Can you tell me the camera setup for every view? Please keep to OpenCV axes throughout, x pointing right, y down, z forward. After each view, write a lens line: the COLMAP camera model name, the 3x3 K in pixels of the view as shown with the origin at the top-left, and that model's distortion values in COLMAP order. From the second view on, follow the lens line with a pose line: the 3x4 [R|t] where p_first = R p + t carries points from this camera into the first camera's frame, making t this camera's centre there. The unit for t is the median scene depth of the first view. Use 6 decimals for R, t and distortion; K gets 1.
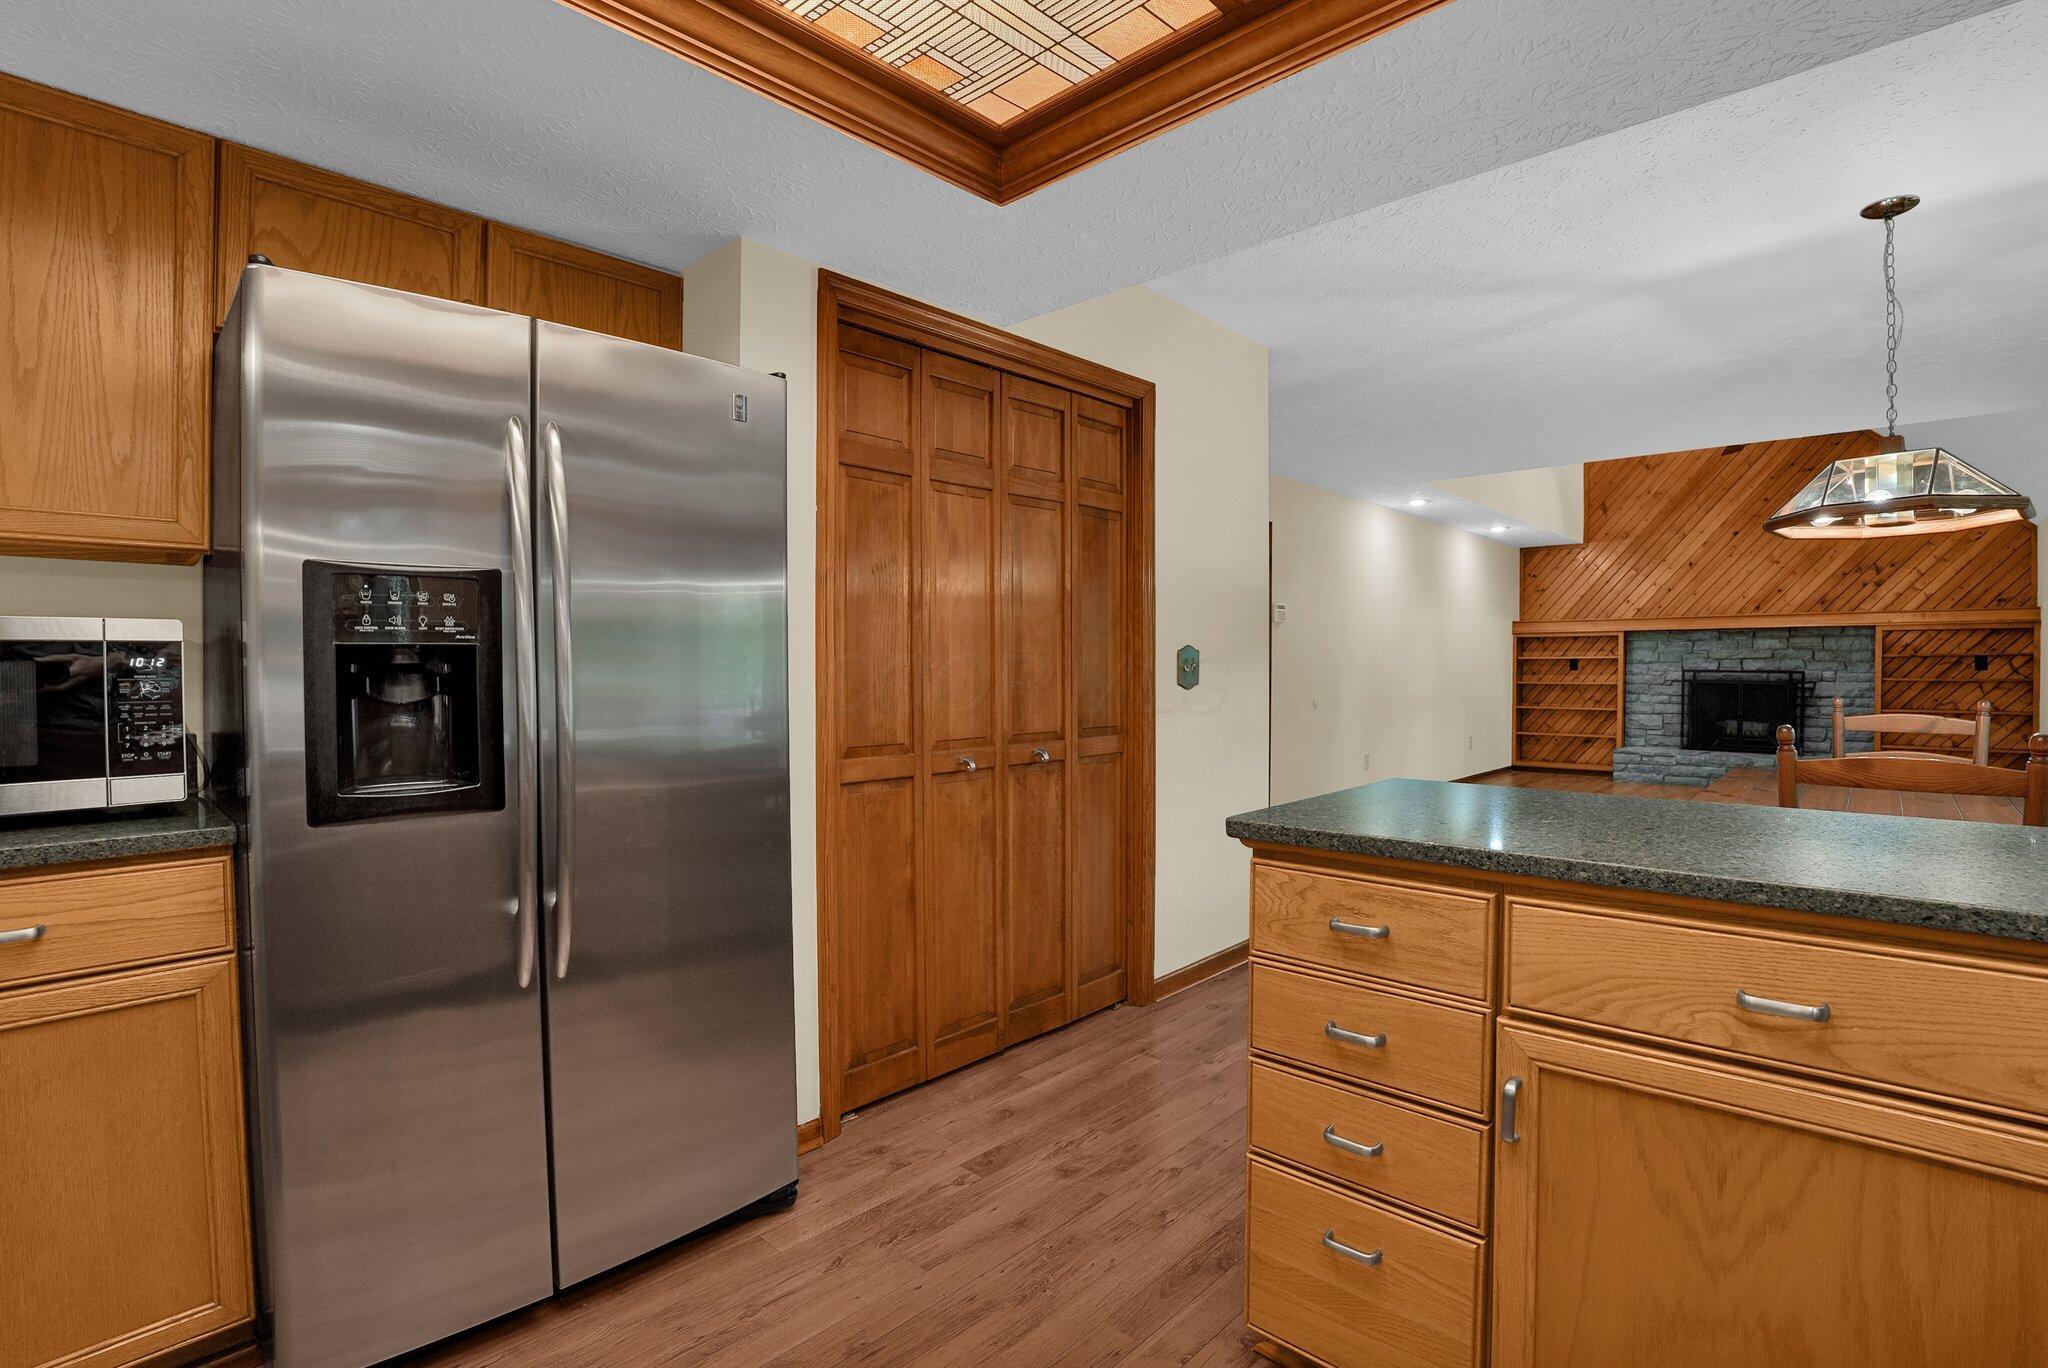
lens RADIAL K [[998.6, 0, 1022.8], [0, 998.6, 694.7], [0, 0, 1]] dist [-0.006402, -0.000480]
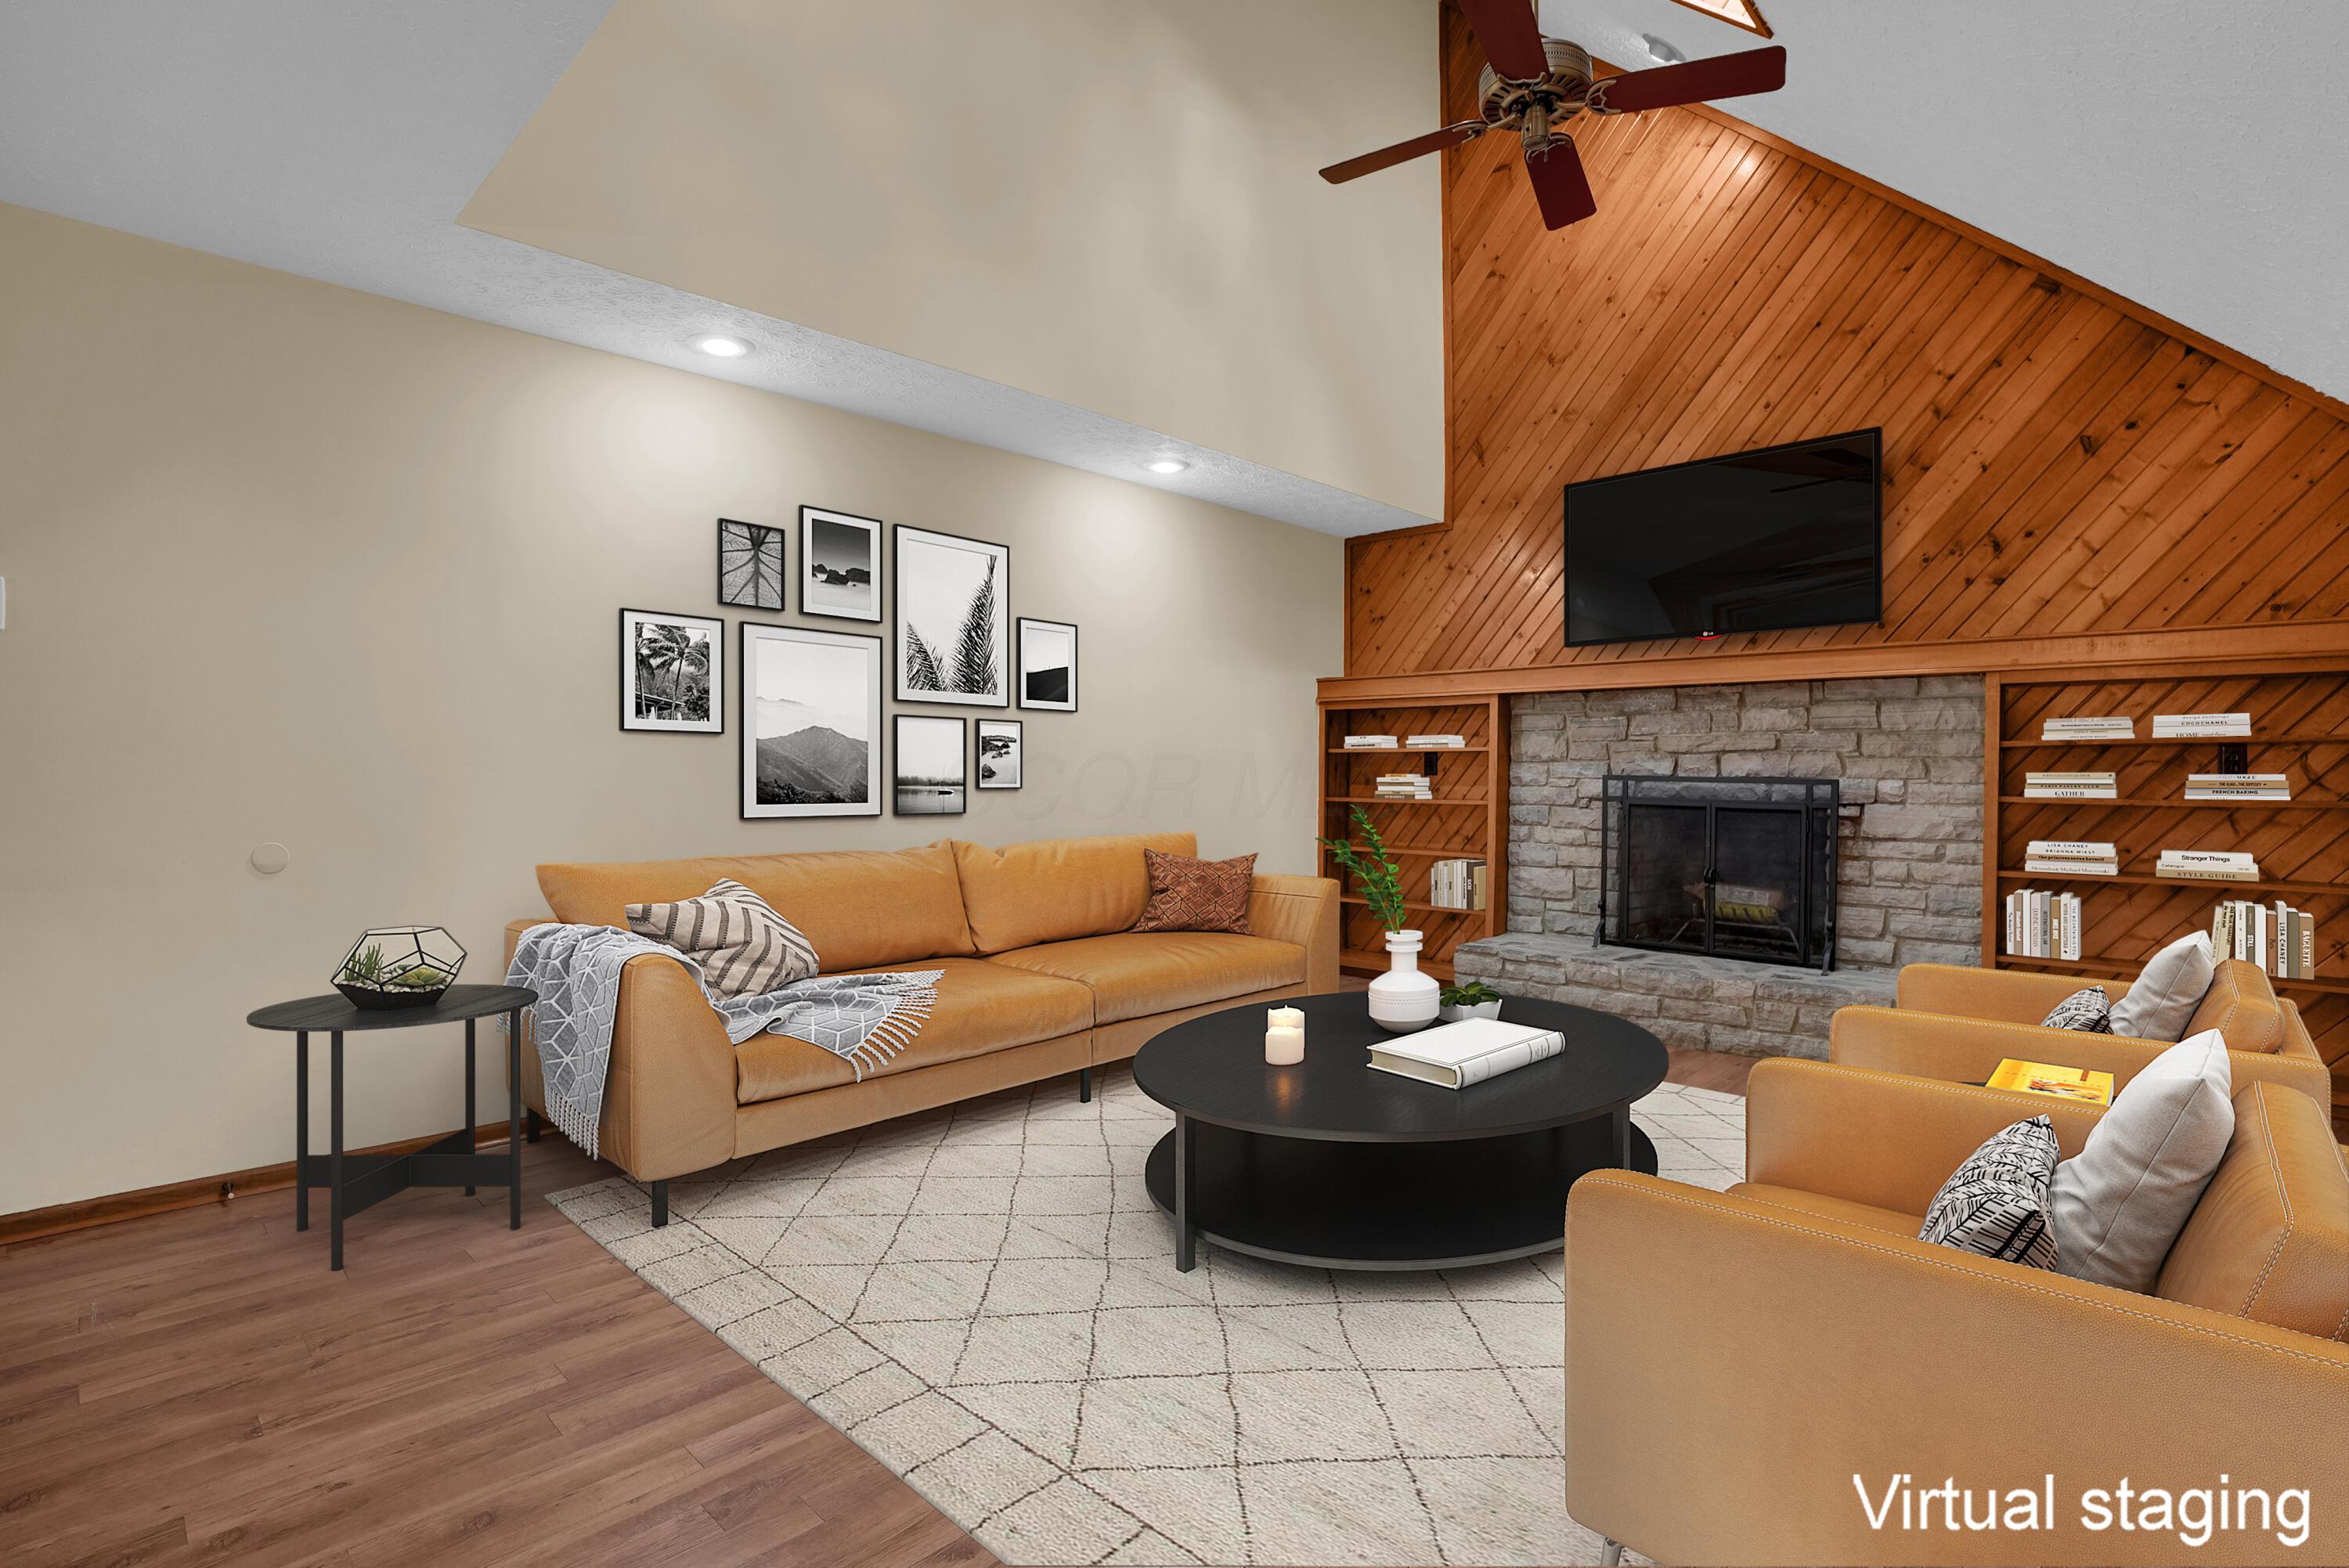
lens RADIAL K [[1145.2, 0, 1175.0], [0, 1145.2, 771.4], [0, 0, 1]] dist [-0.006402, -0.000480]
pose [[0.998946, 0.000230, -0.045891, 0.492337], [-0.001219, 0.999768, -0.021520, -0.015220], [0.045875, 0.021554, 0.998715, 0.457883]]
